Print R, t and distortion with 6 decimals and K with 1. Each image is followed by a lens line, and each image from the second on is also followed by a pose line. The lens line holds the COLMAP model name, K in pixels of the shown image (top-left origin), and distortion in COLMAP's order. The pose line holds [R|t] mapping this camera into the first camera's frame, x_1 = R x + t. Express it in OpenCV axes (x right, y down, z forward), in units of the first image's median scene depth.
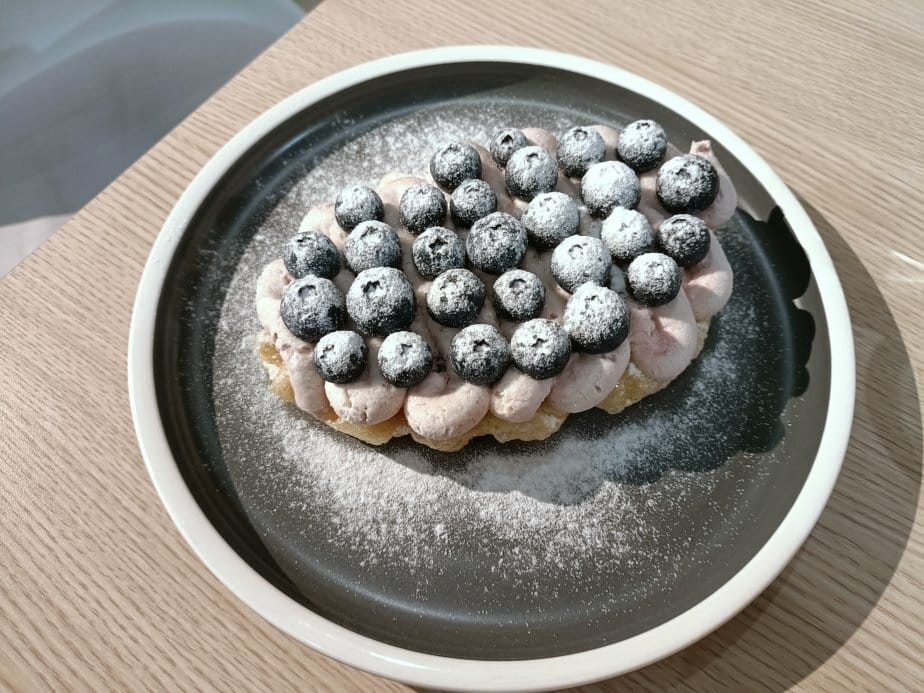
lens RADIAL K [[673.2, 0, 462.0], [0, 673.2, 346.5], [0, 0, 1]] dist [0.006505, 0.003487]
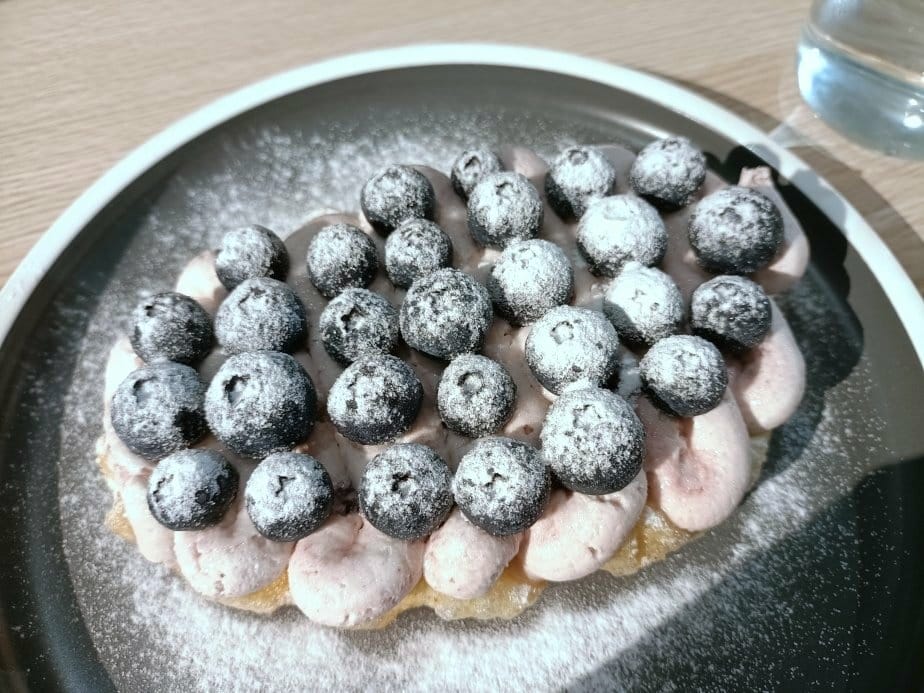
lens RADIAL K [[693.5, 0, 462.0], [0, 693.5, 346.5], [0, 0, 1]] dist [0.001075, -0.098519]
pose [[0.998788, 0.020116, -0.044928, 0.098490], [-0.022490, 0.998342, -0.052983, -0.085875], [0.043788, 0.053929, 0.997584, 0.319081]]
